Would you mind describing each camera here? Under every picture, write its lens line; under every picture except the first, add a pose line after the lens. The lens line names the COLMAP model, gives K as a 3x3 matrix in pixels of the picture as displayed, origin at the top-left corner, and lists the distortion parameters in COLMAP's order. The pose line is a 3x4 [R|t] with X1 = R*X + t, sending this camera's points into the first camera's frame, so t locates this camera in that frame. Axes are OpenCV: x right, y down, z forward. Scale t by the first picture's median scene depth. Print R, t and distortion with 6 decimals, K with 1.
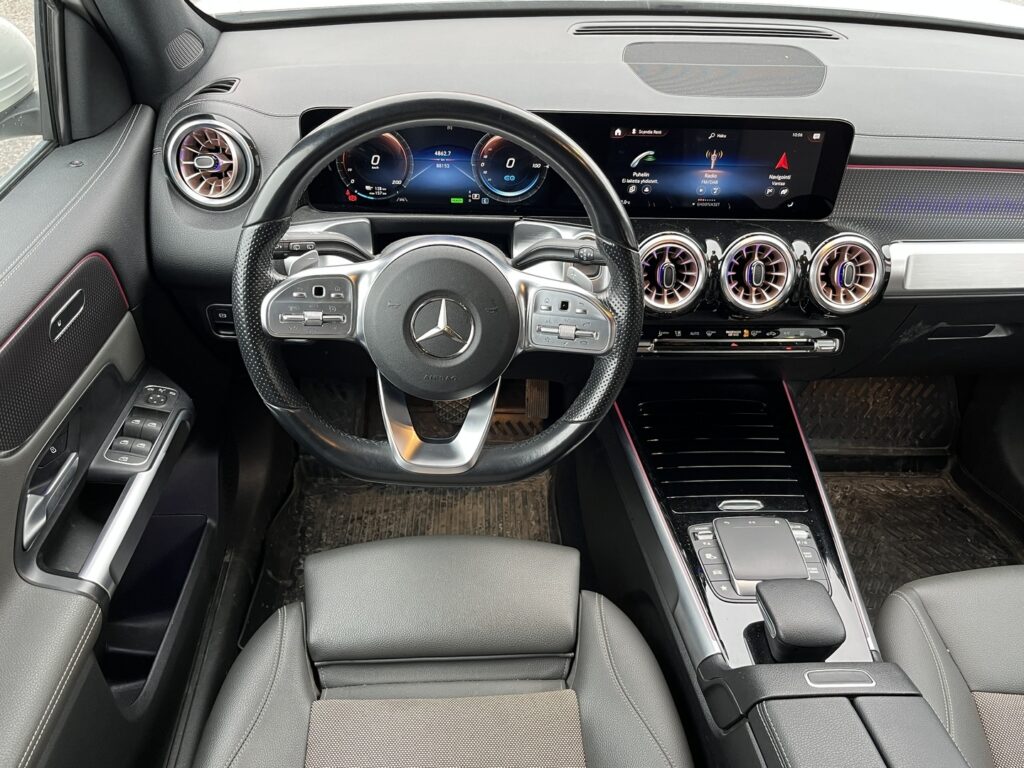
lens RADIAL K [[838.9, 0, 512.0], [0, 838.9, 384.0], [0, 0, 1]] dist [0.000838, -0.012177]
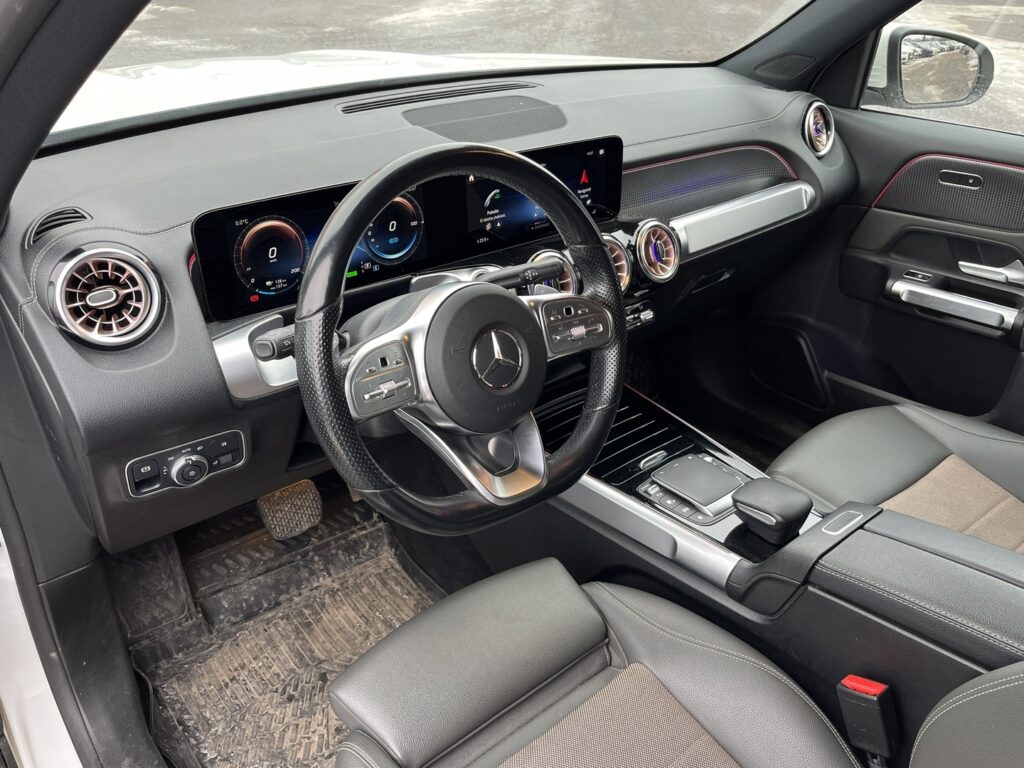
lens RADIAL K [[838.9, 0, 512.0], [0, 838.9, 384.0], [0, 0, 1]] dist [0.000838, -0.012177]
pose [[0.797431, -0.312836, 0.515982, -0.472092], [0.370389, 0.928830, -0.009280, -0.016272], [-0.476356, 0.198514, 0.856549, 0.073957]]
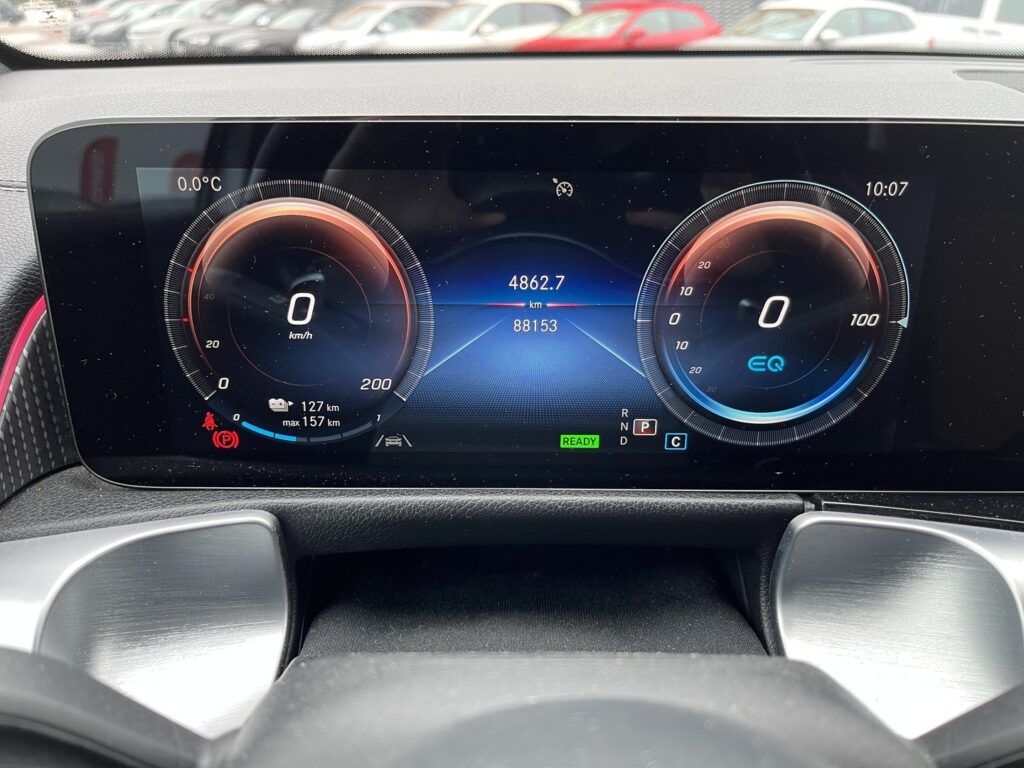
lens RADIAL K [[707.6, 0, 512.0], [0, 707.6, 384.0], [0, 0, 1]] dist [0.045933, -0.077594]
pose [[0.999134, -0.016629, -0.038145, -0.079784], [0.006166, 0.965726, -0.259489, -0.173887], [0.041153, 0.259029, 0.964992, 0.753261]]
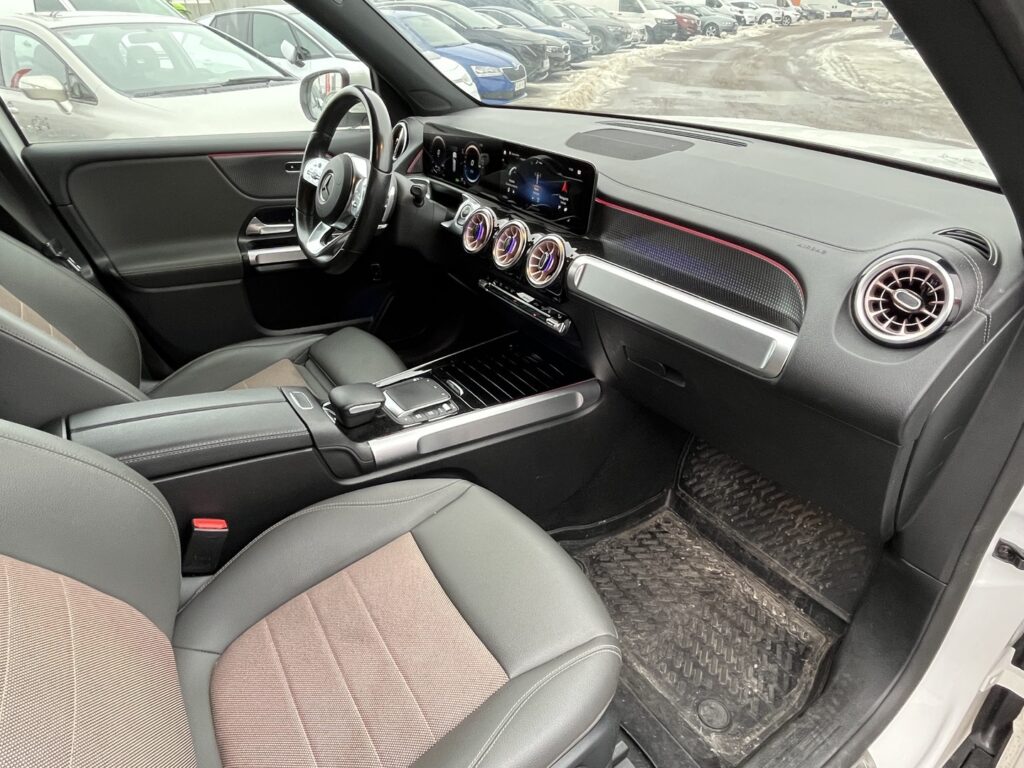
lens RADIAL K [[619.1, 0, 512.0], [0, 619.1, 384.0], [0, 0, 1]] dist [-0.004363, -0.001344]
pose [[0.515342, 0.396291, -0.759852, 1.238967], [-0.517660, 0.850570, 0.092520, -0.020636], [0.682972, 0.345665, 0.643478, 0.346230]]
